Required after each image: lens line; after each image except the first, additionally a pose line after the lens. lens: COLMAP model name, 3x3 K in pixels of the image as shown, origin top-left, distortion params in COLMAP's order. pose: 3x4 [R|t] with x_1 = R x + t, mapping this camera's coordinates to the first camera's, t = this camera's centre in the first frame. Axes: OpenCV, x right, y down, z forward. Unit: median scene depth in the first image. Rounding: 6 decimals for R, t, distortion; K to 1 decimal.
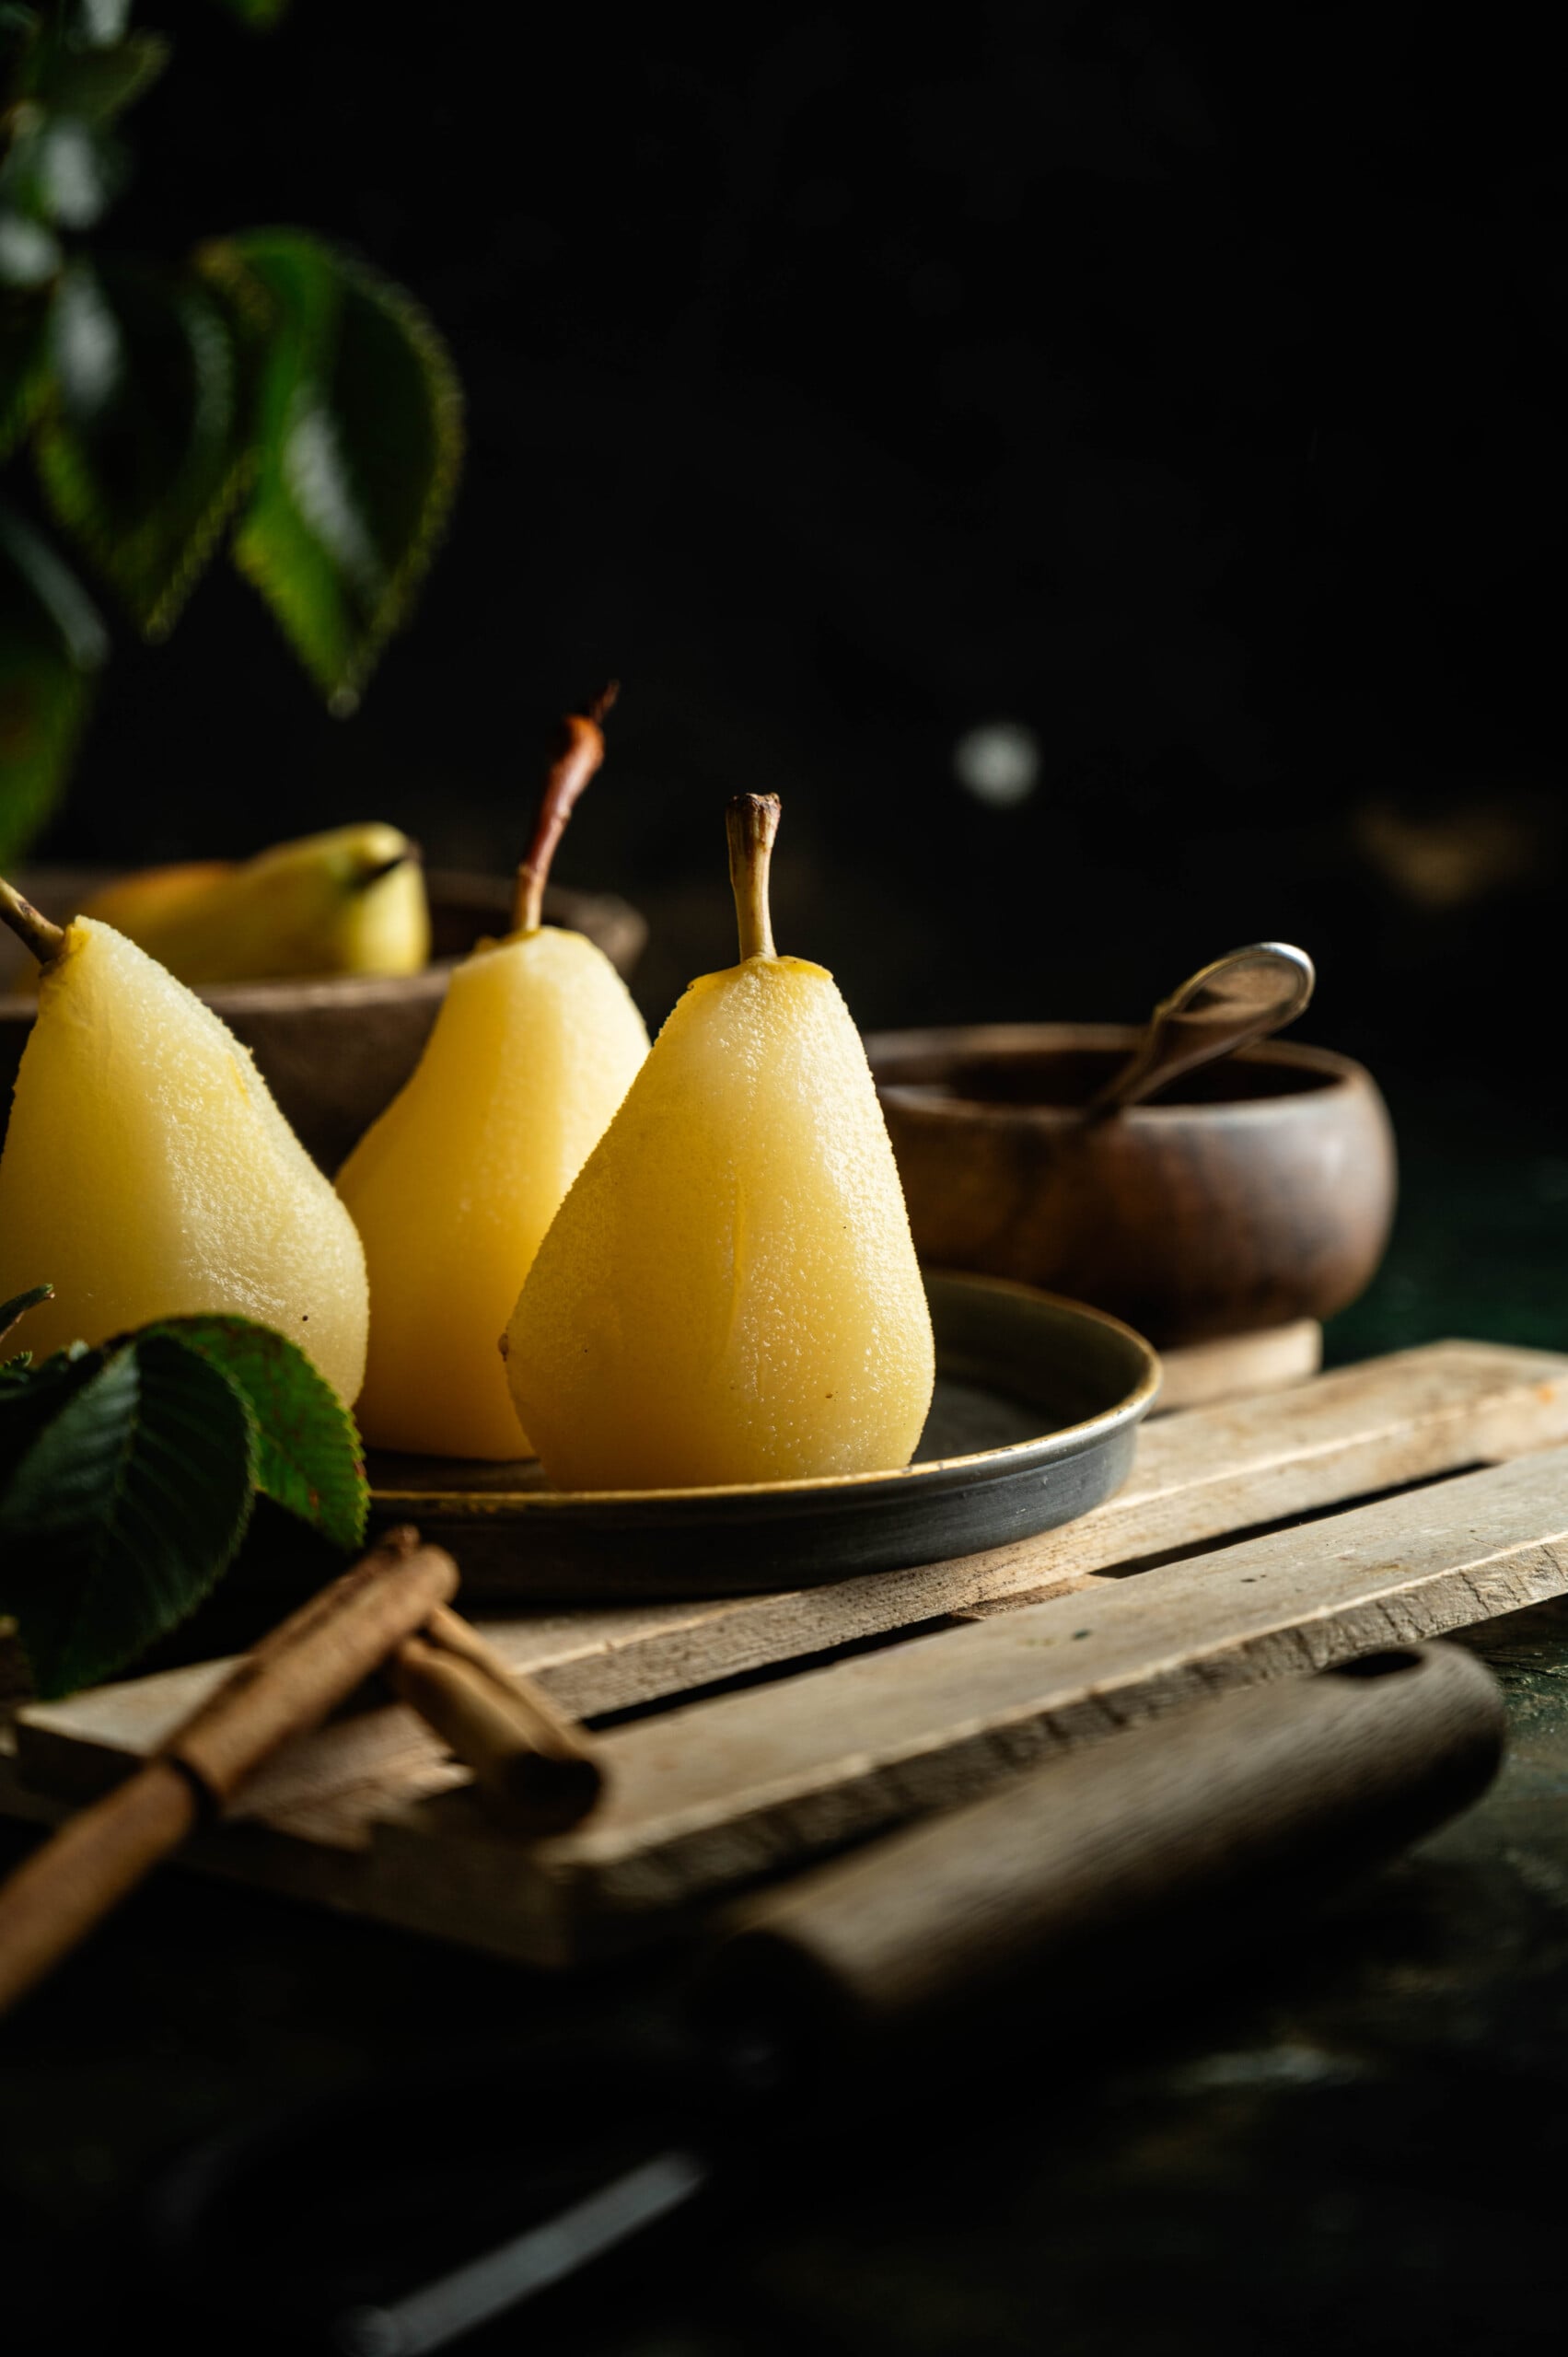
lens RADIAL K [[5038.5, 0, 784.0], [0, 5038.5, 1178.5], [0, 0, 1]] dist [-0.036845, 0.132404]
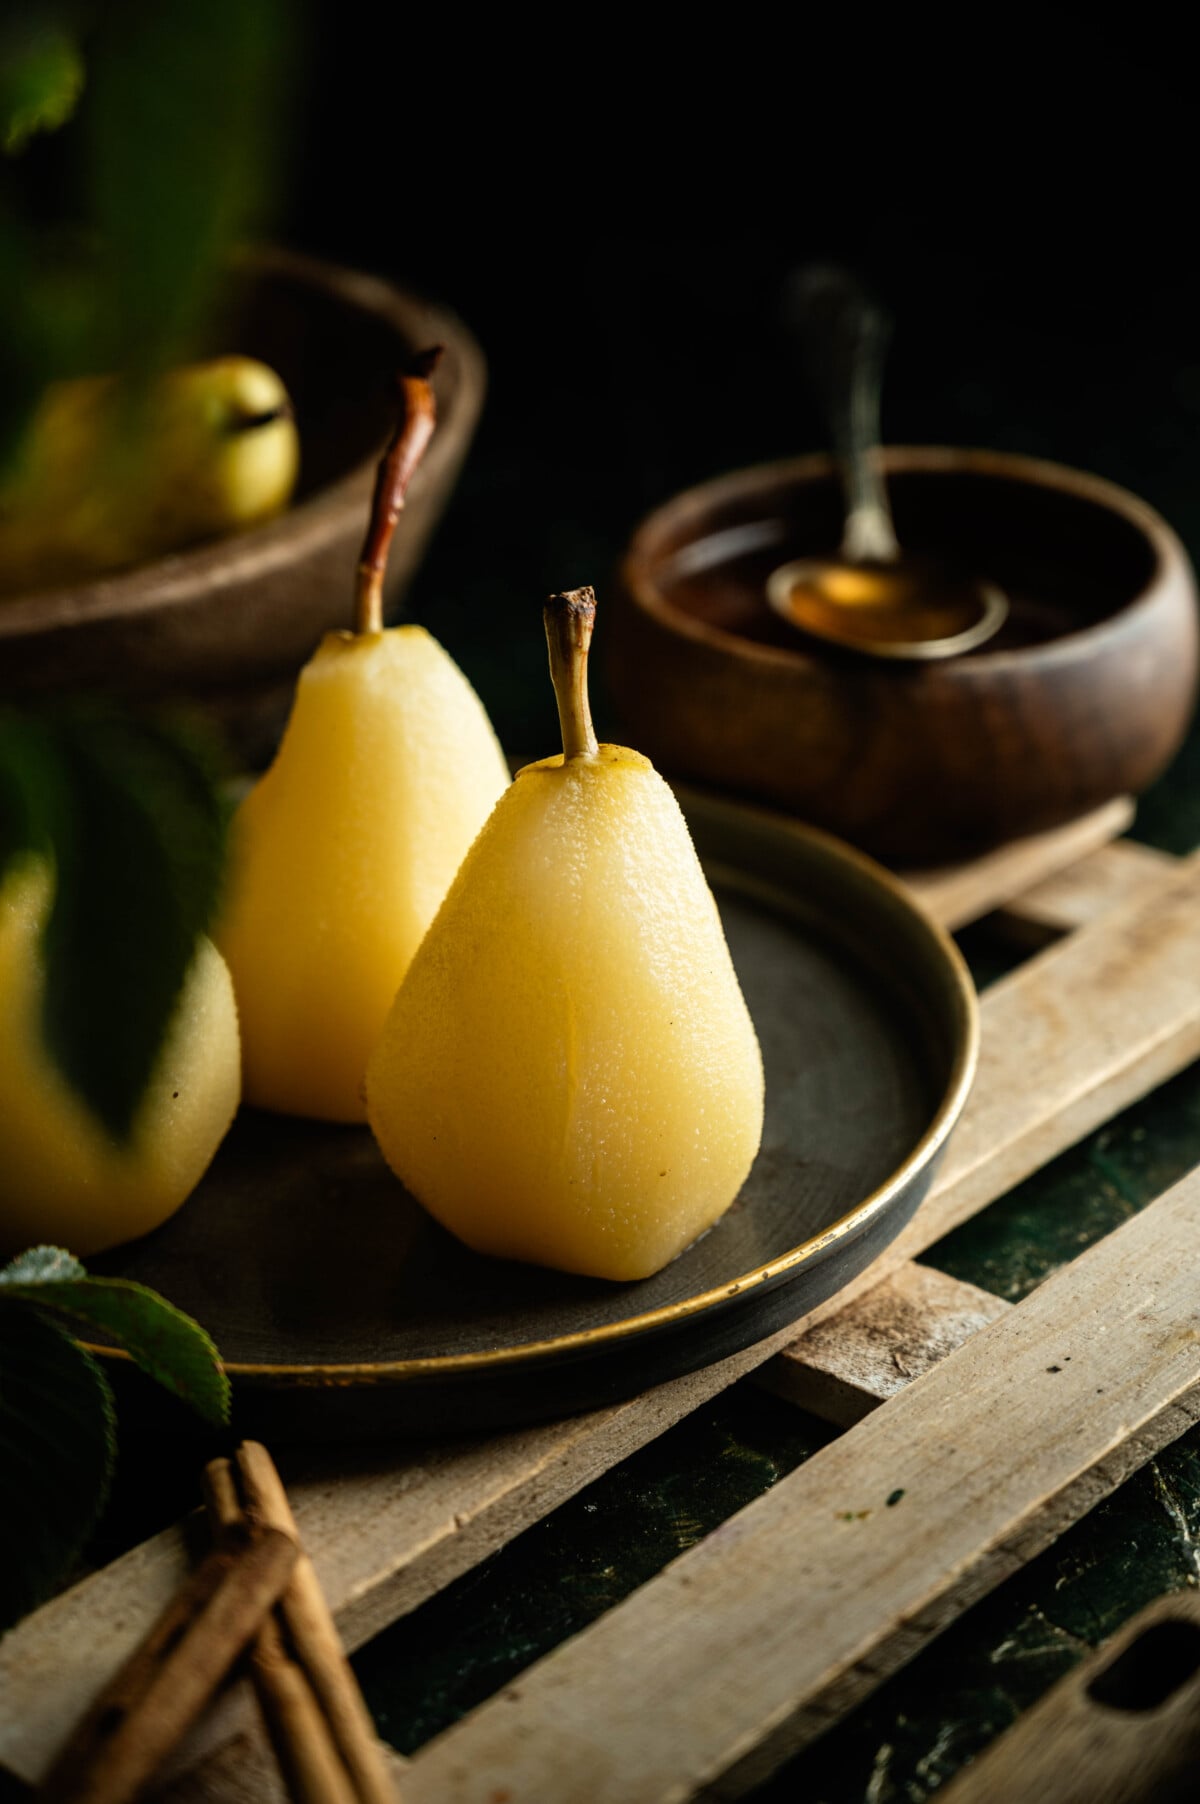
lens RADIAL K [[3856.3, 0, 600.0], [0, 3856.3, 902.0], [0, 0, 1]] dist [-0.036845, 0.132404]
pose [[0.998467, -0.031723, -0.045361, 0.034220], [0.044879, 0.943636, 0.327929, -0.276755], [0.032401, -0.329462, 0.943613, 0.239561]]
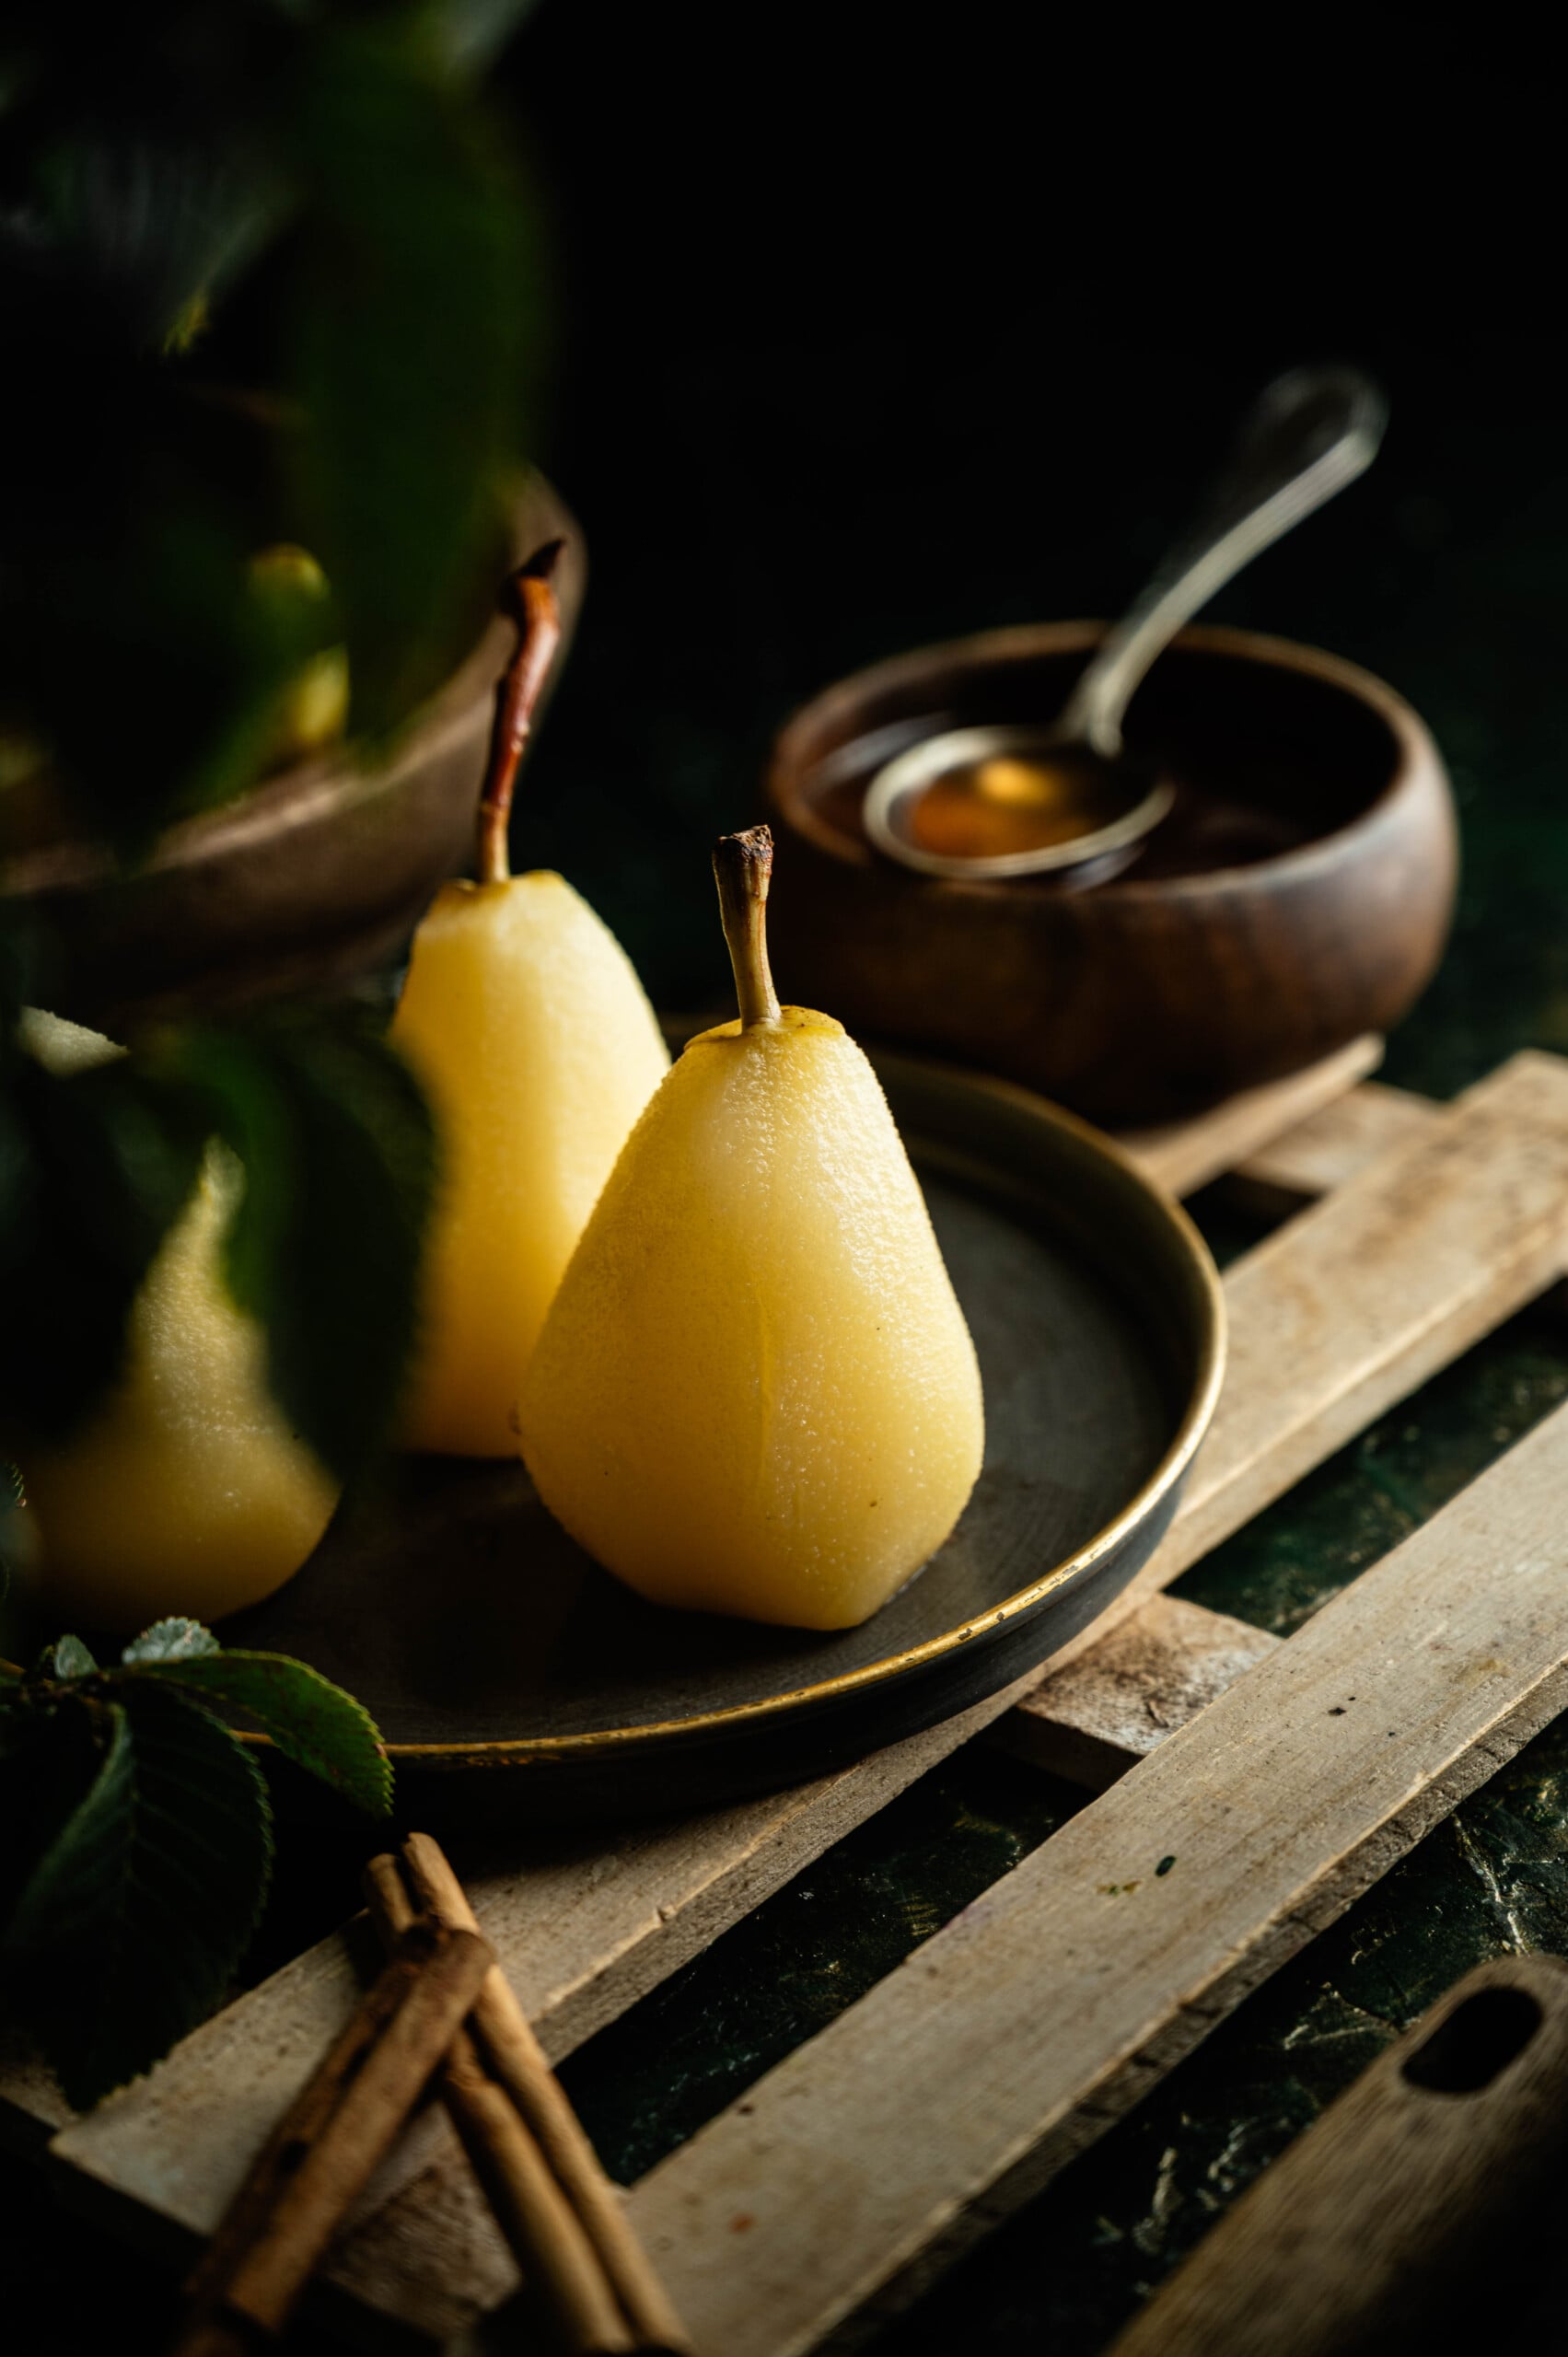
lens RADIAL K [[5038.5, 0, 784.0], [0, 5038.5, 1178.5], [0, 0, 1]] dist [-0.036845, 0.132404]
pose [[0.997467, -0.069982, -0.012755, 0.008501], [0.070175, 0.938718, 0.337466, -0.319840], [-0.011643, -0.337507, 0.941251, 0.149388]]
